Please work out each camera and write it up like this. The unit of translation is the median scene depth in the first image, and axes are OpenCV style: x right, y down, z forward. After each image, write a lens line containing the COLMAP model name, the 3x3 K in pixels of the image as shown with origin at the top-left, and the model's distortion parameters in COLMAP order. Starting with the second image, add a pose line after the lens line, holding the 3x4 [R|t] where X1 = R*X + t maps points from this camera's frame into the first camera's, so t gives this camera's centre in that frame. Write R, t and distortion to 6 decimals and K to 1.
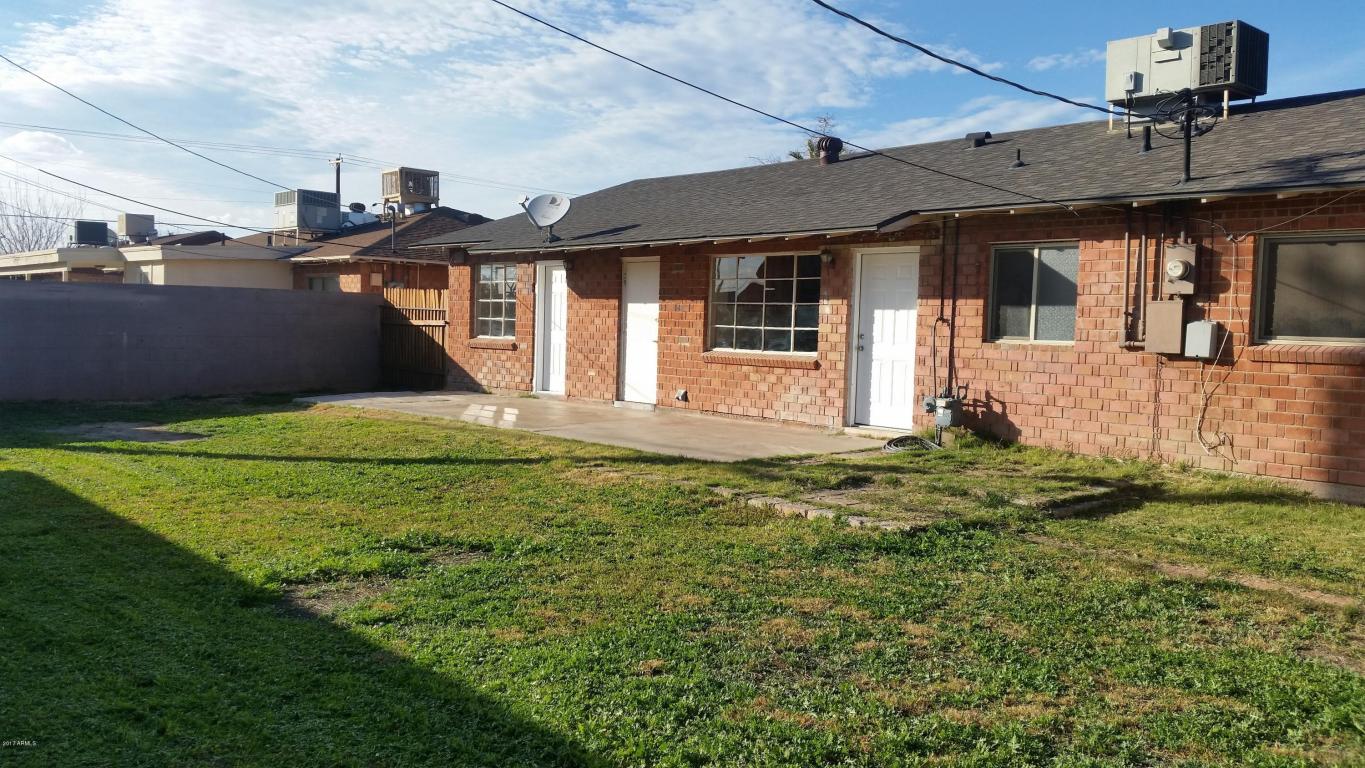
lens RADIAL K [[1112.9, 0, 674.6], [0, 1112.9, 377.6], [0, 0, 1]] dist [0.139226, -0.298013]
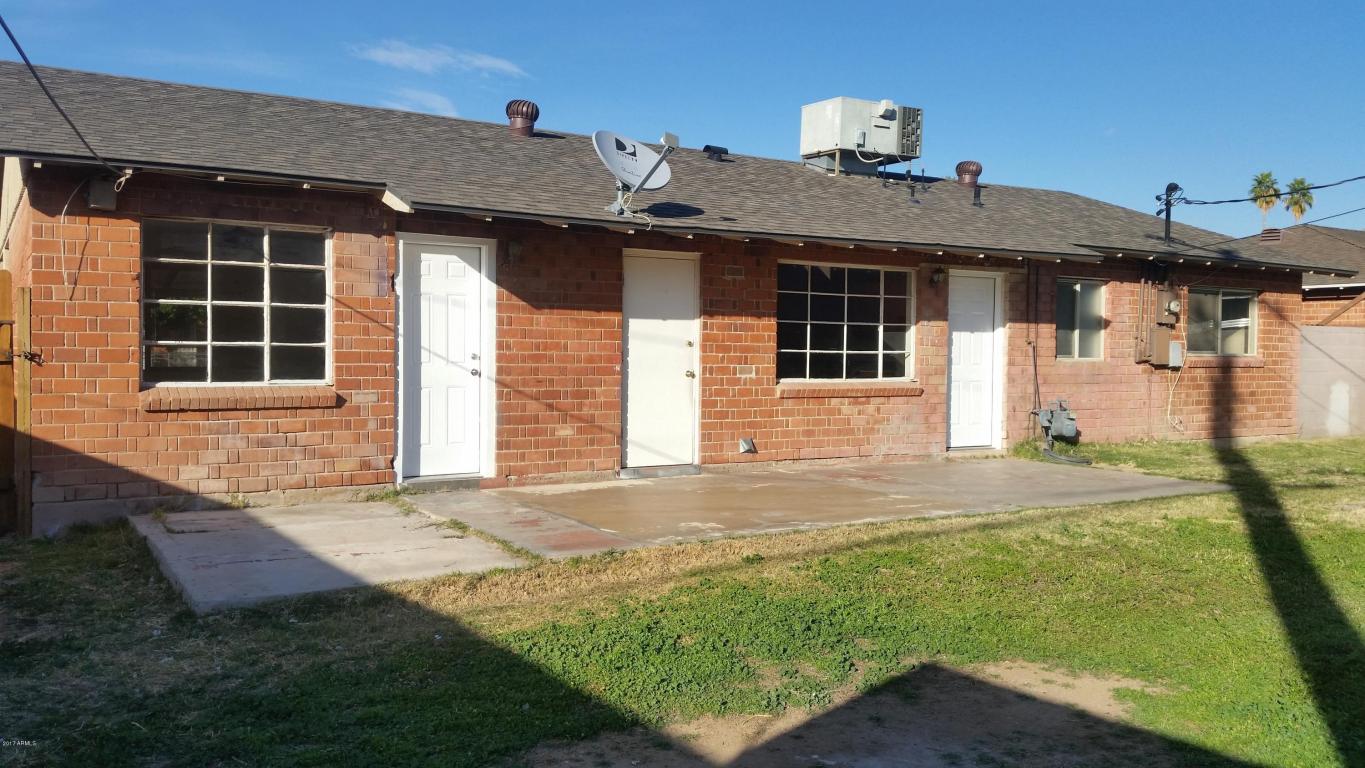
lens RADIAL K [[1112.9, 0, 674.6], [0, 1112.9, 377.6], [0, 0, 1]] dist [0.139226, -0.298013]
pose [[0.164517, -0.043413, 0.985418, -0.786906], [0.047874, 0.998205, 0.035984, -0.062488], [-0.985212, 0.041256, 0.166300, 0.996024]]
